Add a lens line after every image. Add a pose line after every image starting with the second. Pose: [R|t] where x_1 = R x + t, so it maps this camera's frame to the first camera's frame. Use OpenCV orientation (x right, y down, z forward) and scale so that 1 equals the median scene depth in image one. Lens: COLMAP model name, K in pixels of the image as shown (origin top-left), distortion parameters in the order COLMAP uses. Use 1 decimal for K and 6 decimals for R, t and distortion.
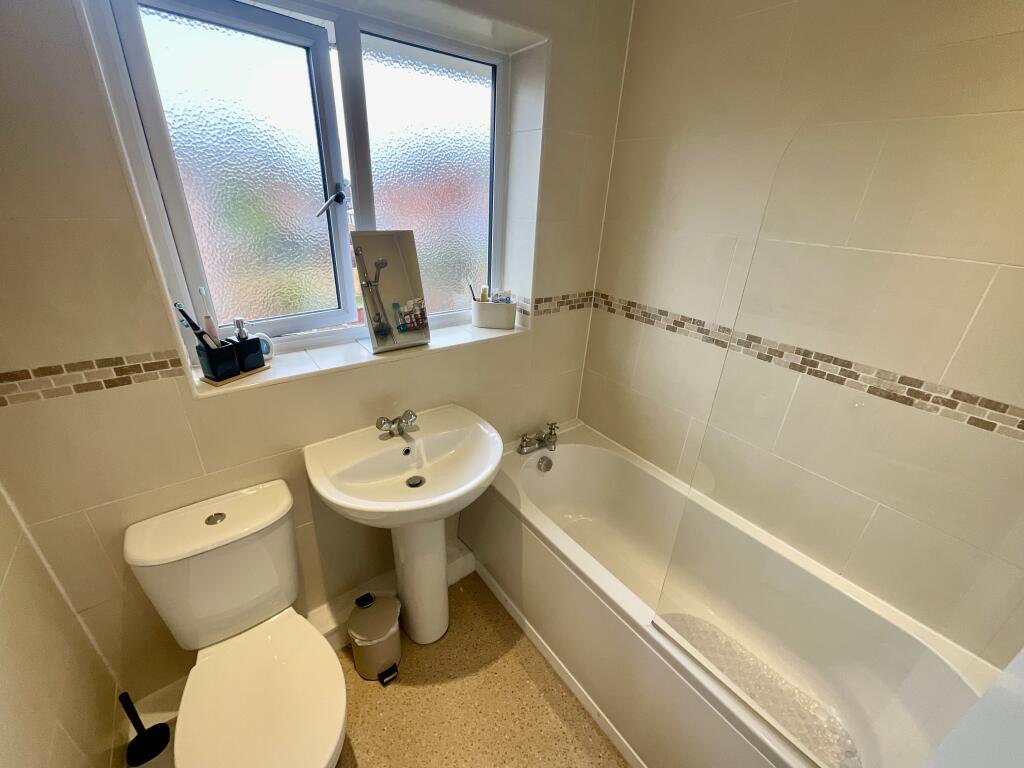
lens RADIAL K [[414.7, 0, 510.1], [0, 414.7, 383.4], [0, 0, 1]] dist [-0.000752, 0.000941]
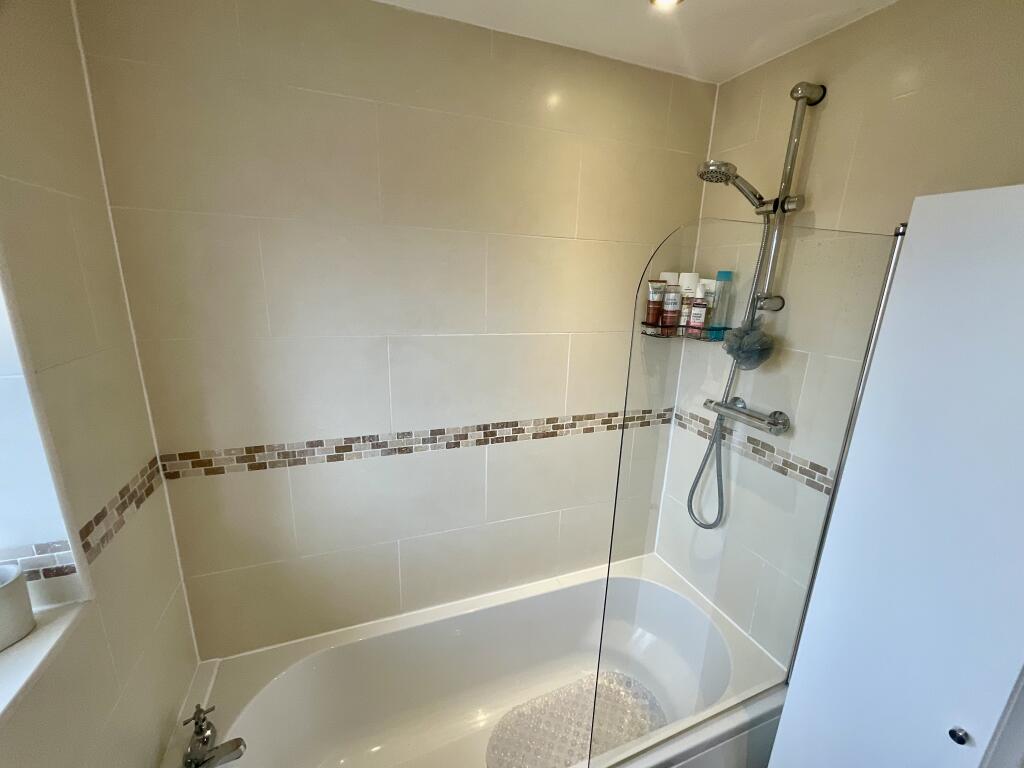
lens RADIAL K [[414.7, 0, 510.5], [0, 414.7, 384.4], [0, 0, 1]] dist [-0.000752, 0.000941]
pose [[0.273218, -0.276606, 0.921325, -0.214792], [0.386139, 0.908752, 0.158322, -0.284391], [-0.881049, 0.312503, 0.355096, 0.453375]]
